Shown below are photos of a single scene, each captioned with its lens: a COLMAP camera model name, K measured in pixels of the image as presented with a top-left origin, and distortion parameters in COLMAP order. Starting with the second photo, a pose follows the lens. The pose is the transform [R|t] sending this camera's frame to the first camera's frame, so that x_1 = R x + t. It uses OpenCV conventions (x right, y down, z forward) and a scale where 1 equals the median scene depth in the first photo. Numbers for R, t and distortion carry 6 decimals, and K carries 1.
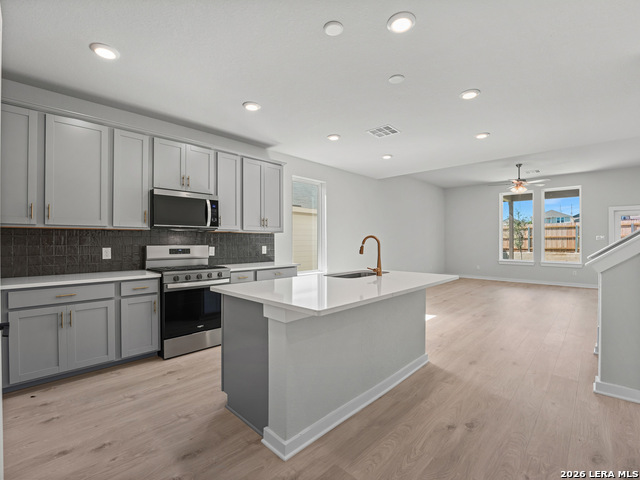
lens RADIAL K [[293.5, 0, 322.1], [0, 293.5, 240.2], [0, 0, 1]] dist [-0.025888, -0.002241]
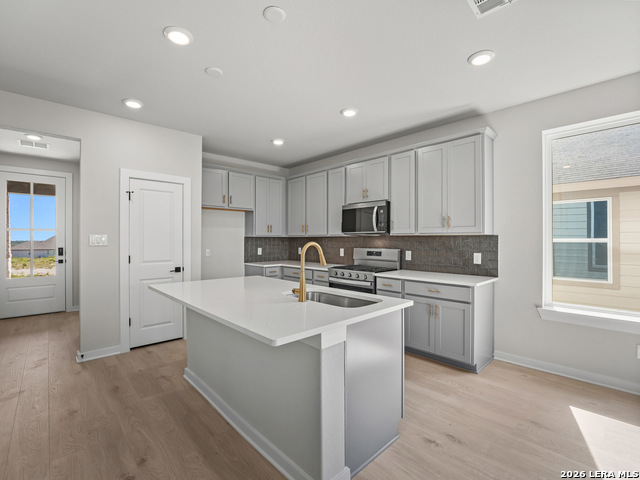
lens RADIAL K [[293.5, 0, 320.0], [0, 293.5, 241.3], [0, 0, 1]] dist [-0.025888, -0.002241]
pose [[-0.050573, 0.004898, -0.998708, 0.817566], [0.002254, 0.999986, 0.004790, -0.019981], [0.998718, -0.002009, -0.050583, 1.007820]]
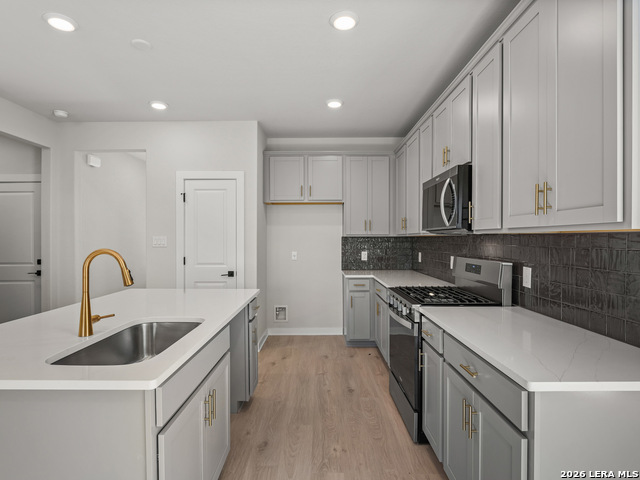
lens RADIAL K [[344.6, 0, 320.6], [0, 344.6, 241.0], [0, 0, 1]] dist [-0.001663, 0.000911]
pose [[-0.719620, 0.006265, -0.694340, 0.282045], [0.003811, 0.999980, 0.005074, -0.028012], [0.694358, 0.001005, -0.719629, 1.544301]]
